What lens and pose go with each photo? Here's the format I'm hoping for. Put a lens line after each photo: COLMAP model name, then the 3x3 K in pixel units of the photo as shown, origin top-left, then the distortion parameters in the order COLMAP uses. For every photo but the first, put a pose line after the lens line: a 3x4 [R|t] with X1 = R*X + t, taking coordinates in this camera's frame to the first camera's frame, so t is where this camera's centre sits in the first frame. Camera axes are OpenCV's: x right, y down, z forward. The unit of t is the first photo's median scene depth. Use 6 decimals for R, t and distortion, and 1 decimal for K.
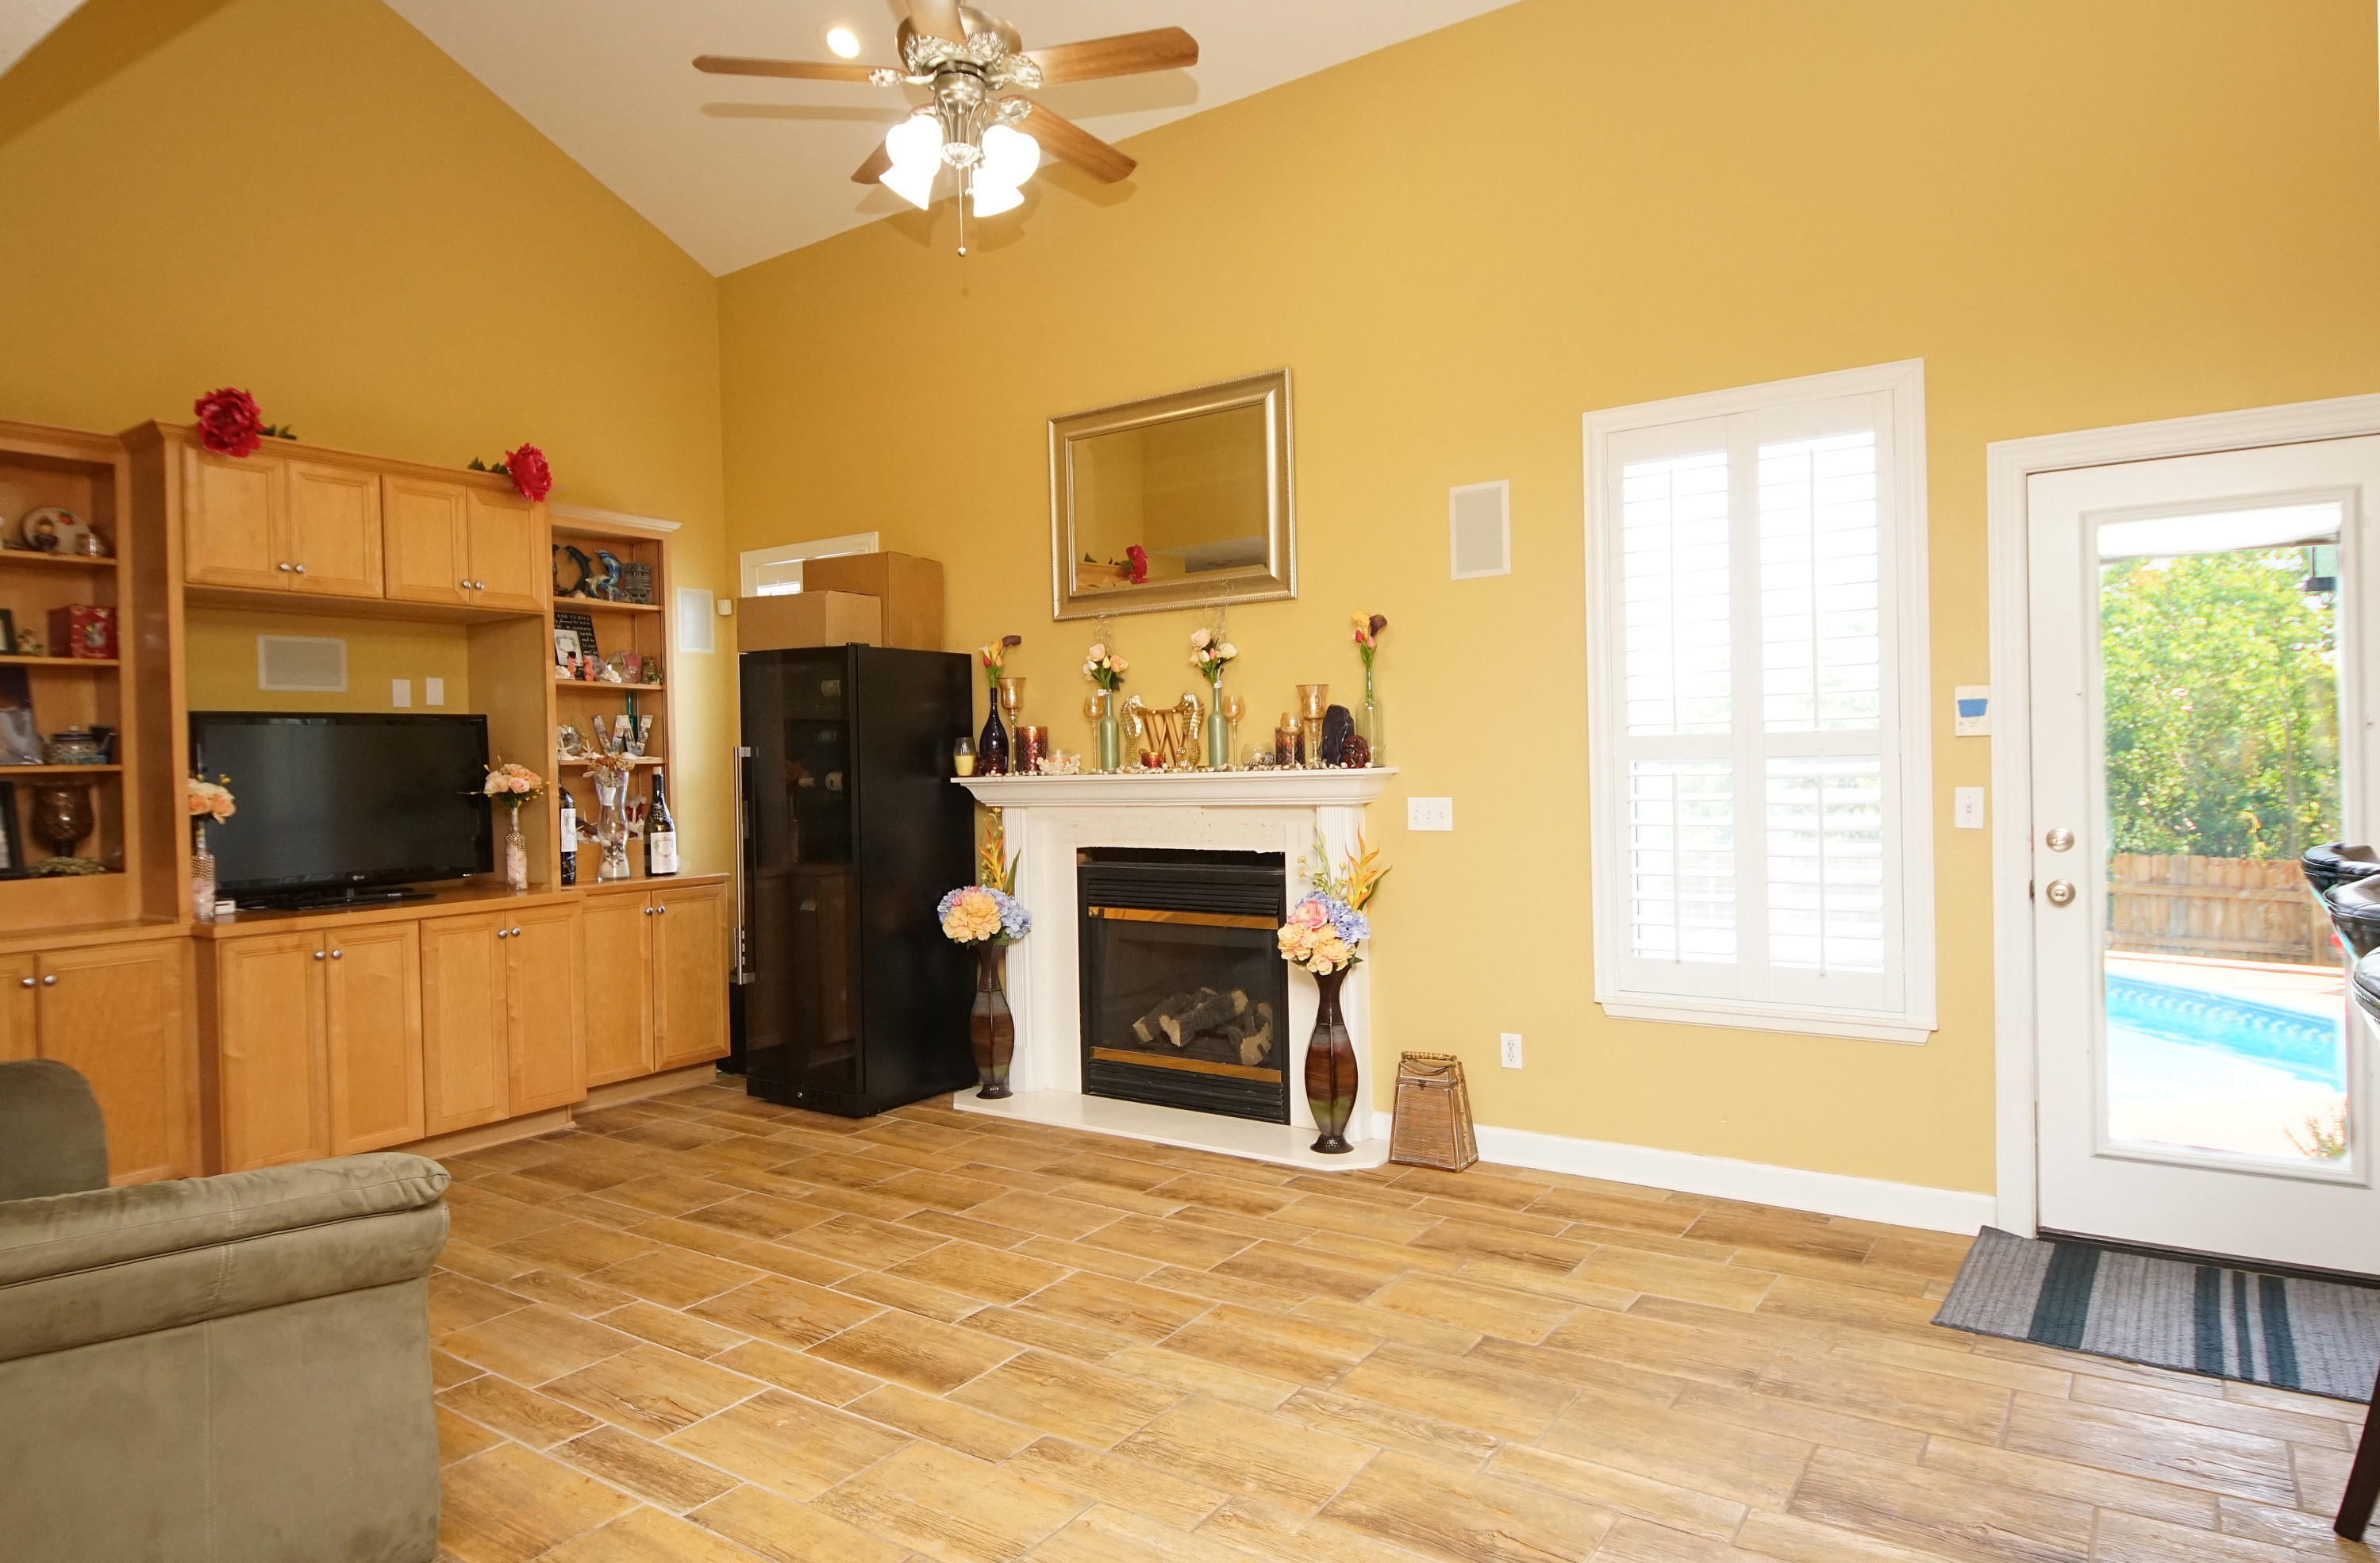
lens RADIAL K [[1401.4, 0, 1153.5], [0, 1401.4, 776.5], [0, 0, 1]] dist [0.041237, -0.046705]
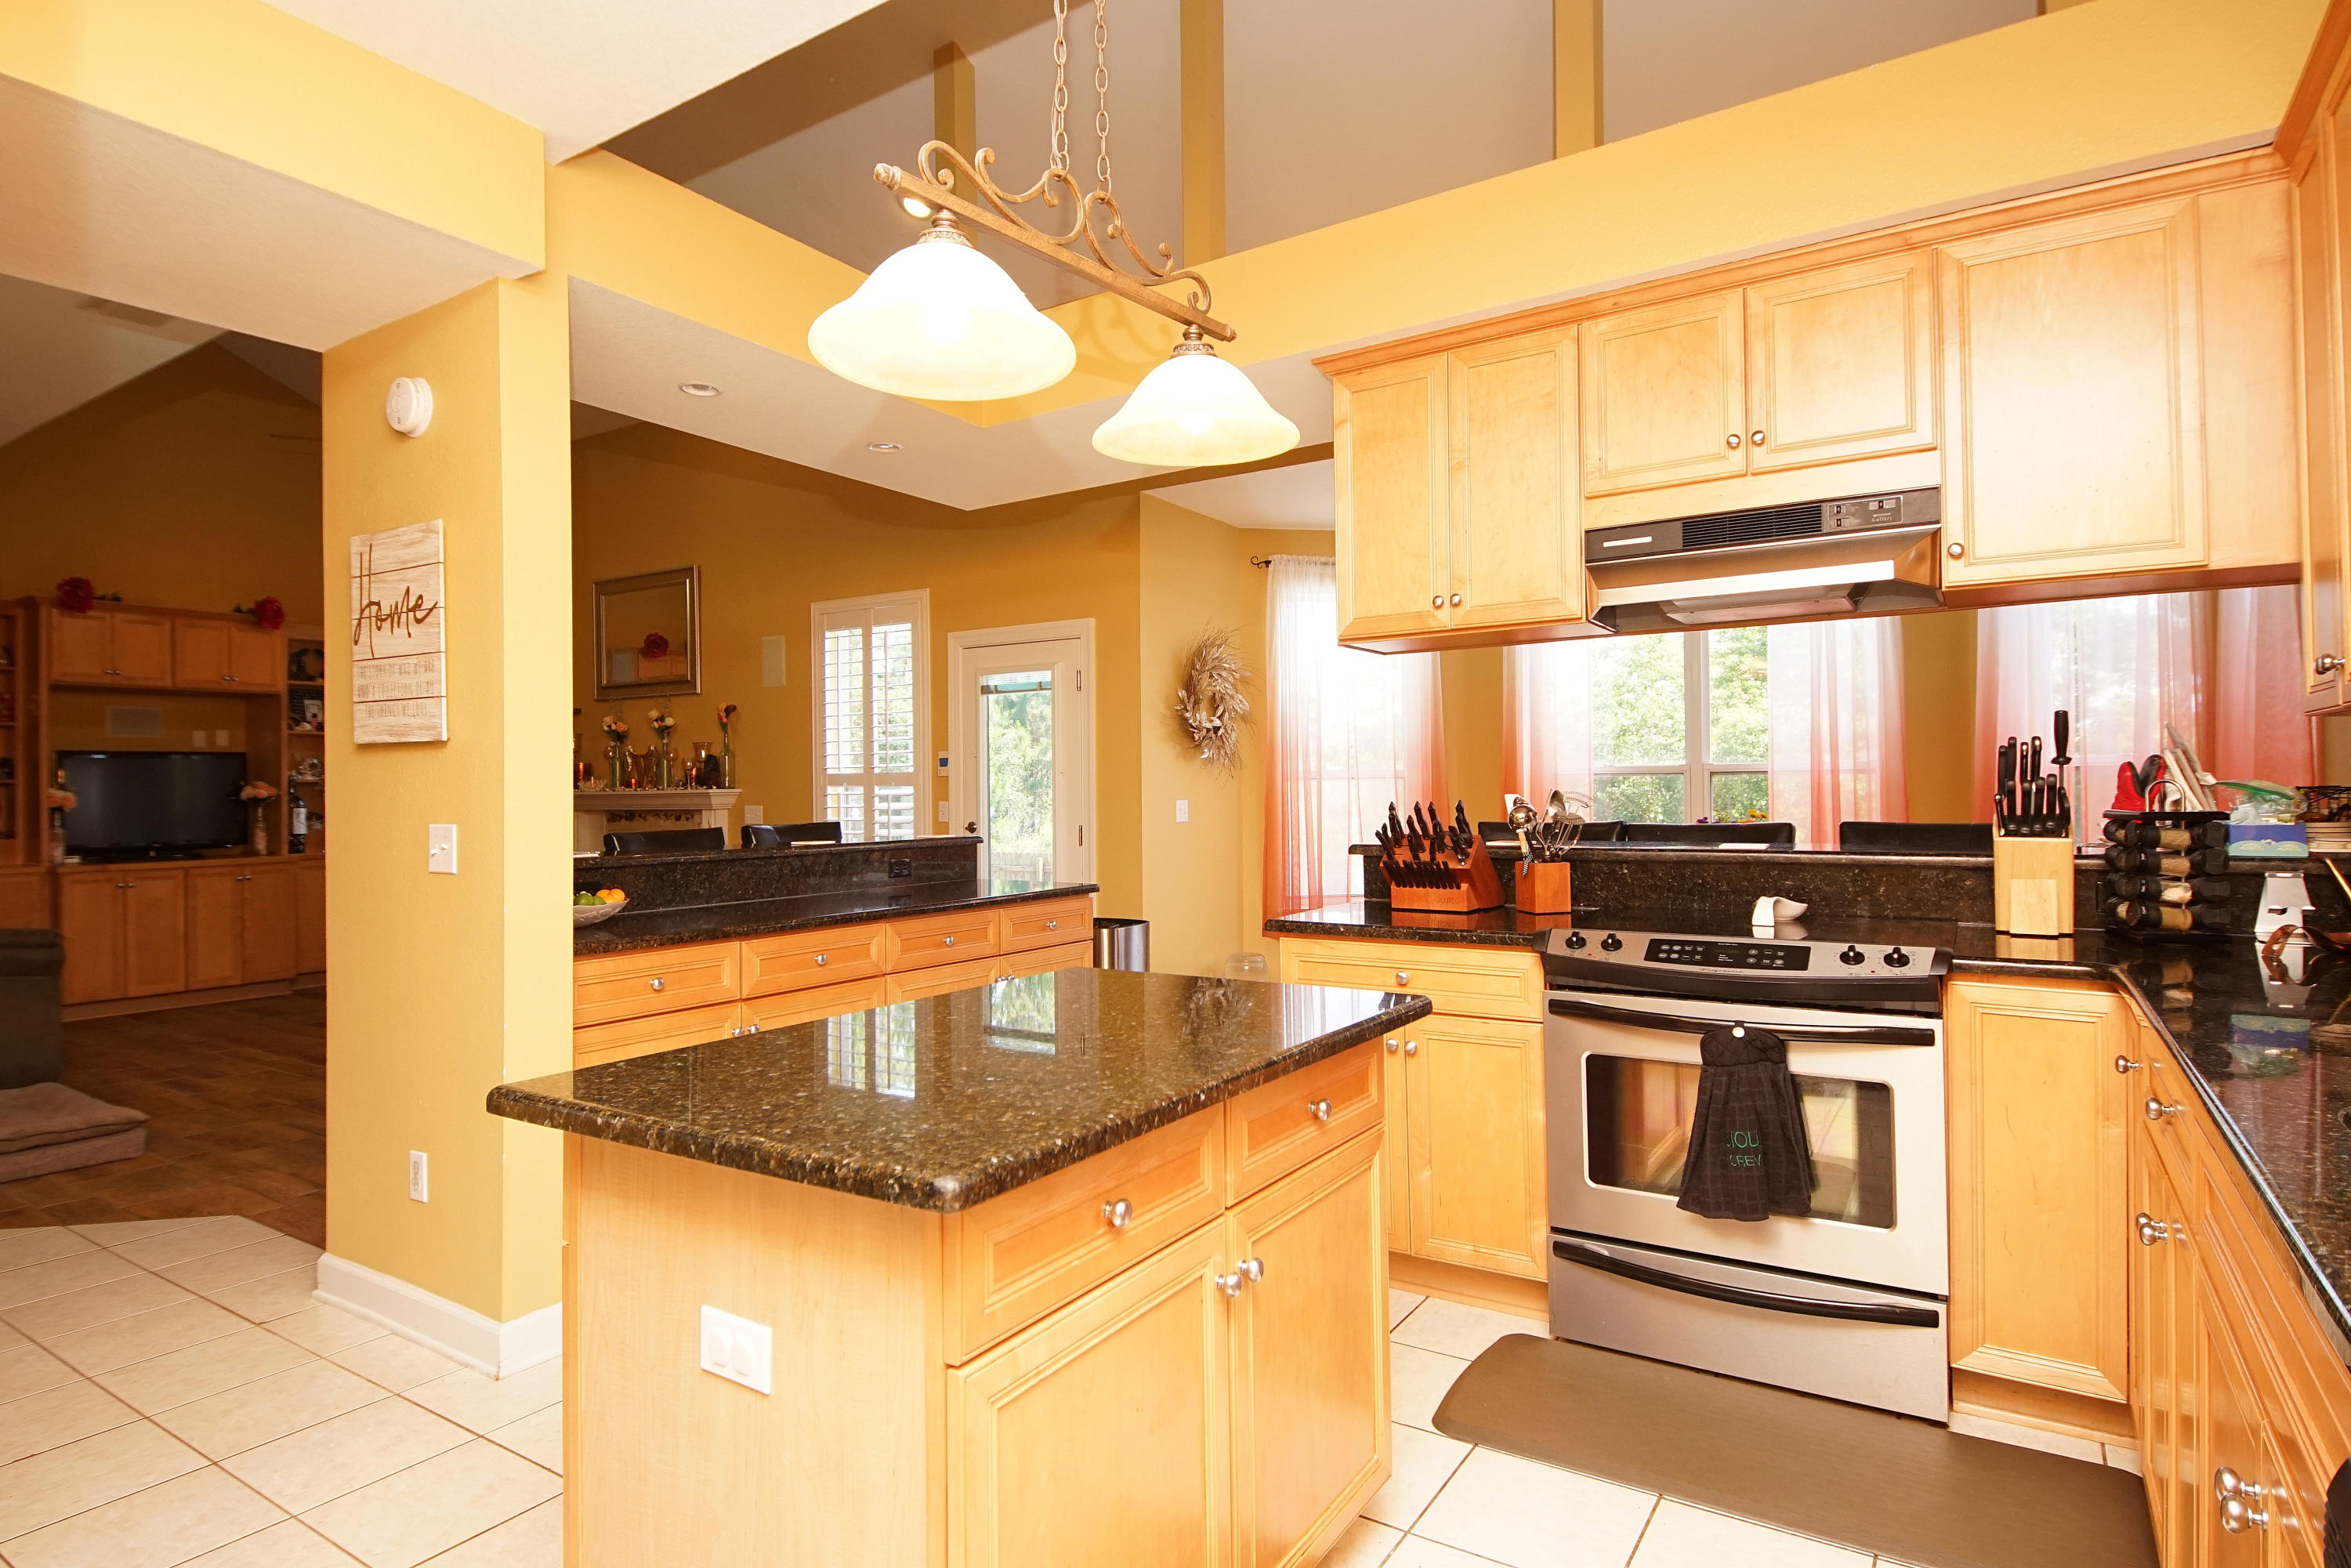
lens RADIAL K [[1262.7, 0, 1153.4], [0, 1262.7, 780.9], [0, 0, 1]] dist [0.038649, -0.038203]
pose [[0.999390, 0.011232, 0.033073, 0.685888], [-0.010773, 0.999844, -0.014028, 0.000362], [-0.033226, 0.013663, 0.999354, -0.689431]]
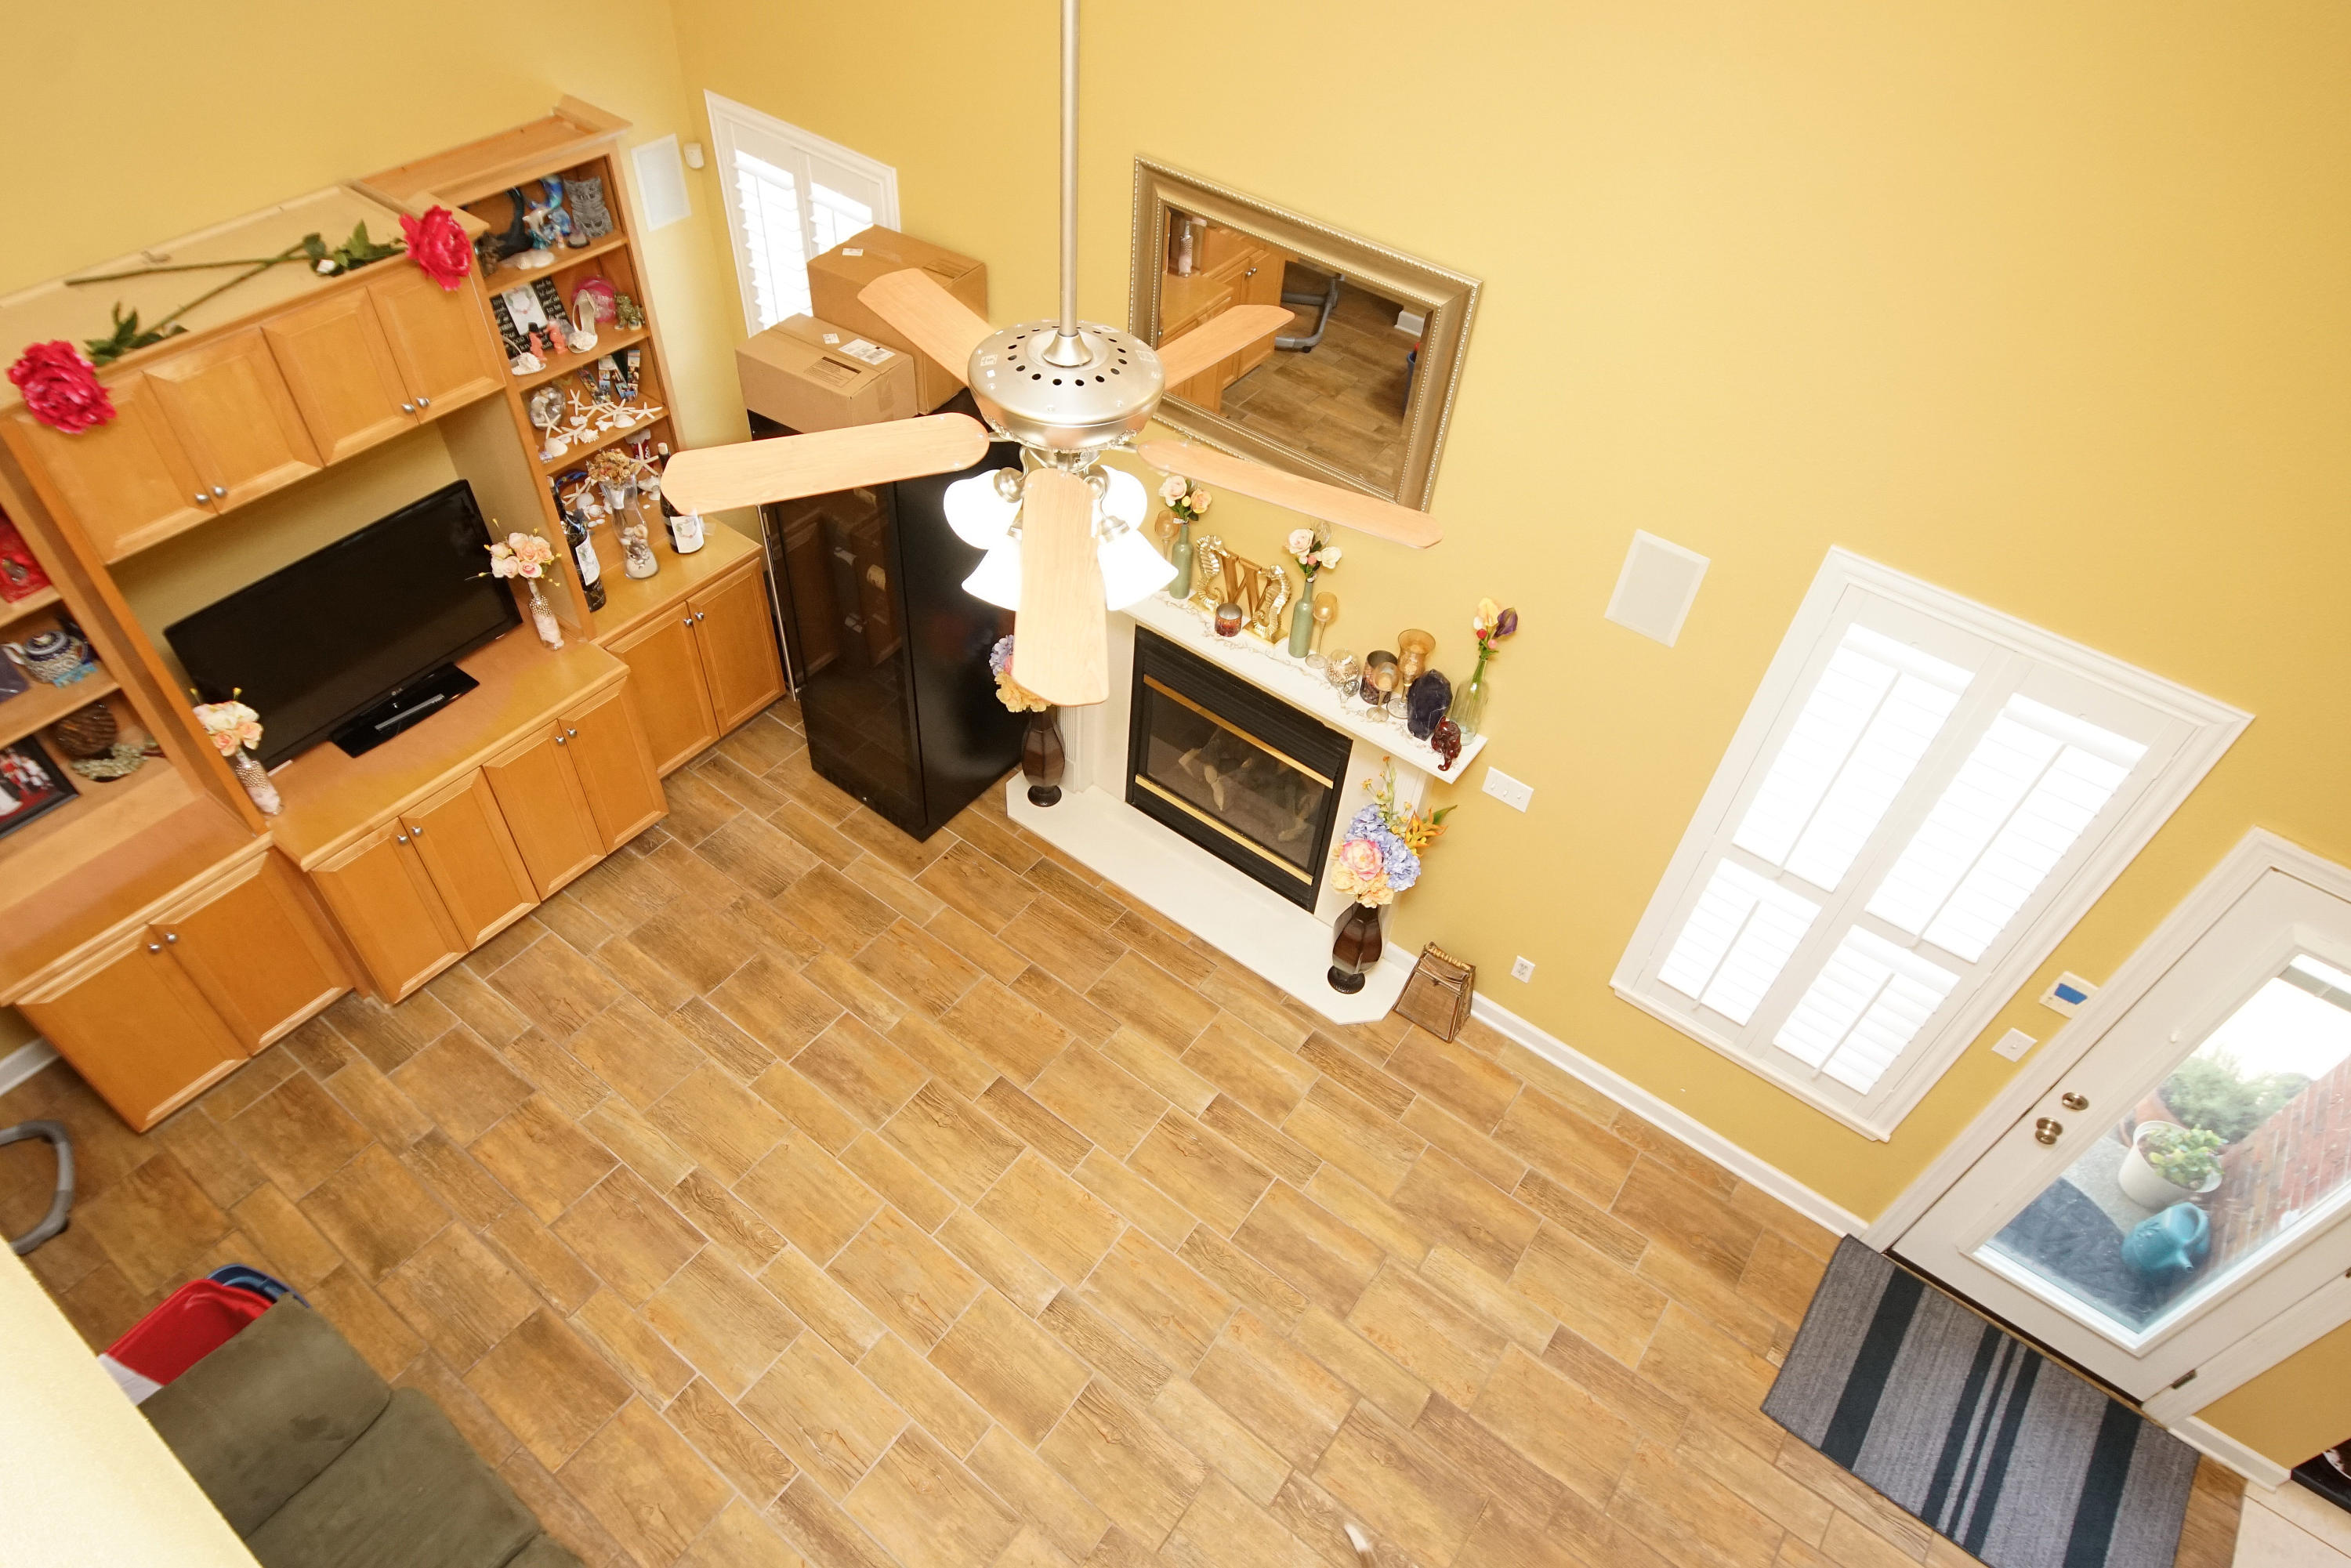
lens RADIAL K [[1359.8, 0, 1145.4], [0, 1359.8, 785.3], [0, 0, 1]] dist [0.048508, -0.058957]
pose [[0.997026, 0.070535, 0.031055, -0.085505], [-0.071265, 0.690365, 0.719943, -0.659600], [0.029342, -0.720015, 0.693338, 0.353305]]
